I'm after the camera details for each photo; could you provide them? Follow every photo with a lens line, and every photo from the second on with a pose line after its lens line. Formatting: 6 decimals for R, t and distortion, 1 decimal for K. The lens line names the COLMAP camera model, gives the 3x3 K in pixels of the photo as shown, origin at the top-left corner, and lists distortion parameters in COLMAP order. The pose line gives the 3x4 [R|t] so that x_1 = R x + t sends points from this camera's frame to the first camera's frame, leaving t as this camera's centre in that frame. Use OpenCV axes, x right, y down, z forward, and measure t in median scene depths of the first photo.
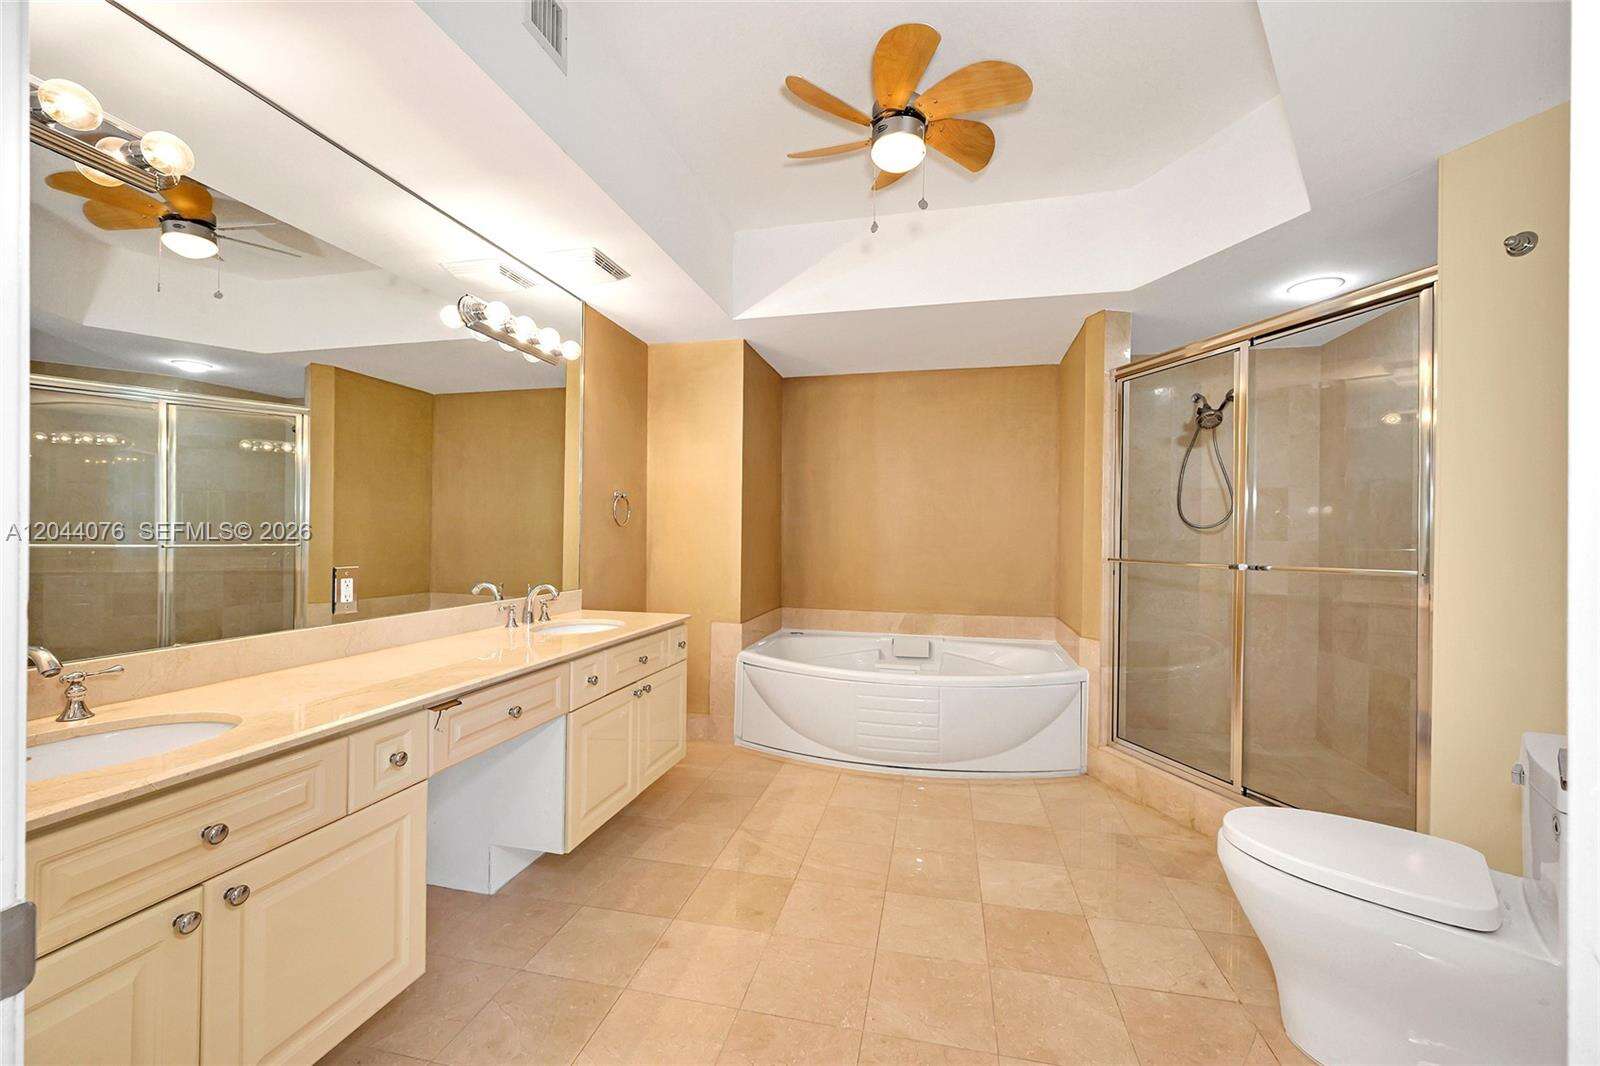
lens RADIAL K [[632.3, 0, 798.2], [0, 632.3, 533.8], [0, 0, 1]] dist [-0.002260, 0.000477]
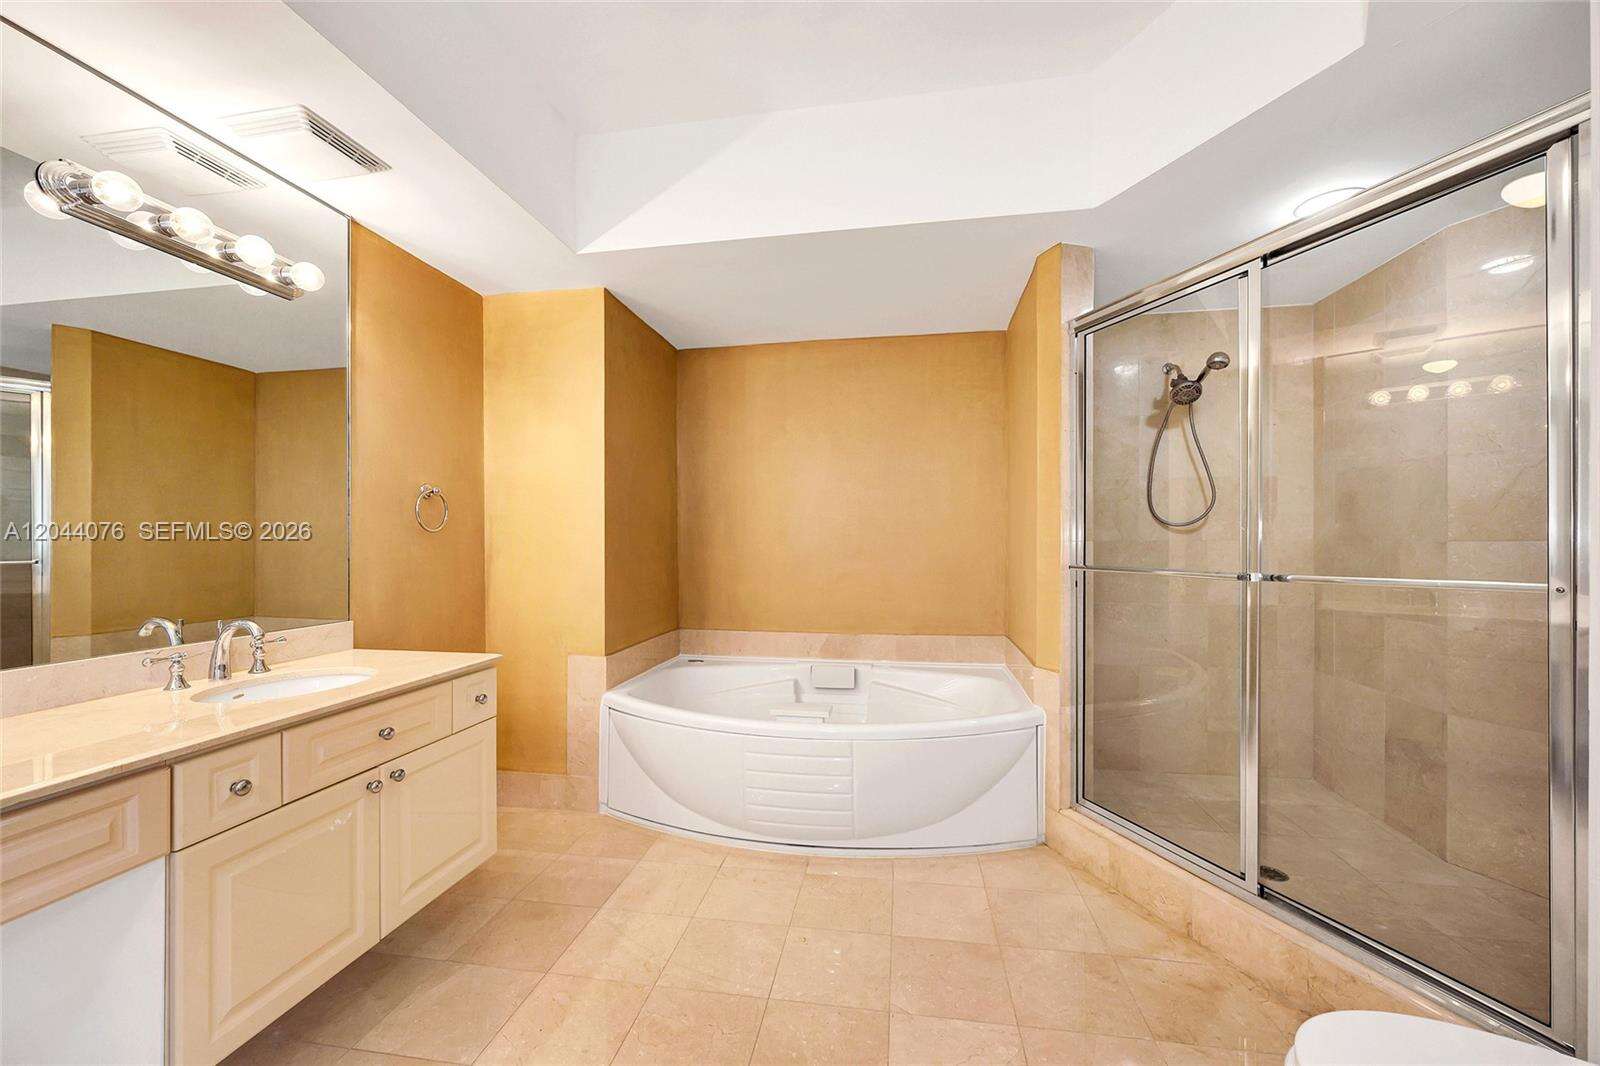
lens RADIAL K [[626.0, 0, 795.9], [0, 626.0, 541.8], [0, 0, 1]] dist [0.000441, 0.000393]
pose [[0.998257, -0.013558, 0.057445, 0.108170], [0.013356, 0.999903, 0.003895, 0.002207], [-0.057493, -0.003121, 0.998341, 0.241653]]
